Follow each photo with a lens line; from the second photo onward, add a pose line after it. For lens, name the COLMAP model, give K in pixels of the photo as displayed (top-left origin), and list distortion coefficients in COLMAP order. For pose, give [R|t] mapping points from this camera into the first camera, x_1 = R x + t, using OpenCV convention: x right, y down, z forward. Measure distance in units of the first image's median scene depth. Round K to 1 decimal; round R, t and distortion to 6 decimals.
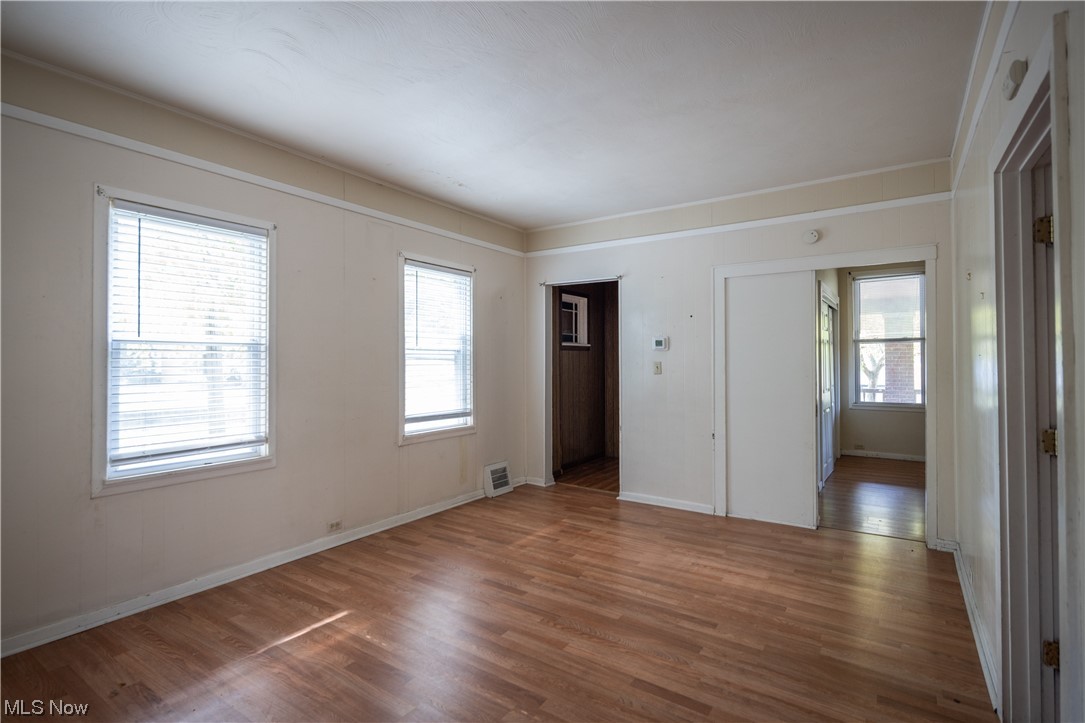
lens RADIAL K [[517.7, 0, 540.1], [0, 517.7, 360.2], [0, 0, 1]] dist [0.001317, 0.000112]
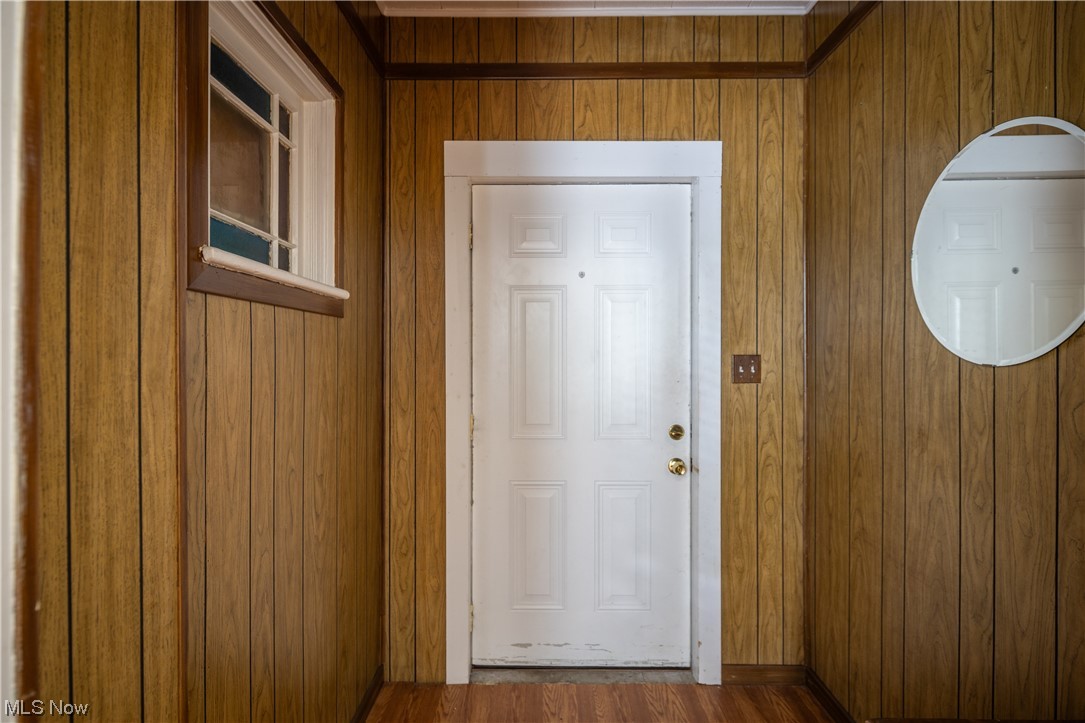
lens RADIAL K [[517.7, 0, 543.7], [0, 517.7, 364.7], [0, 0, 1]] dist [0.001317, 0.000112]
pose [[0.840830, 0.003406, 0.541289, 0.041967], [-0.003548, 0.999993, -0.000781, 0.006138], [-0.541288, -0.001264, 0.840836, 0.746994]]
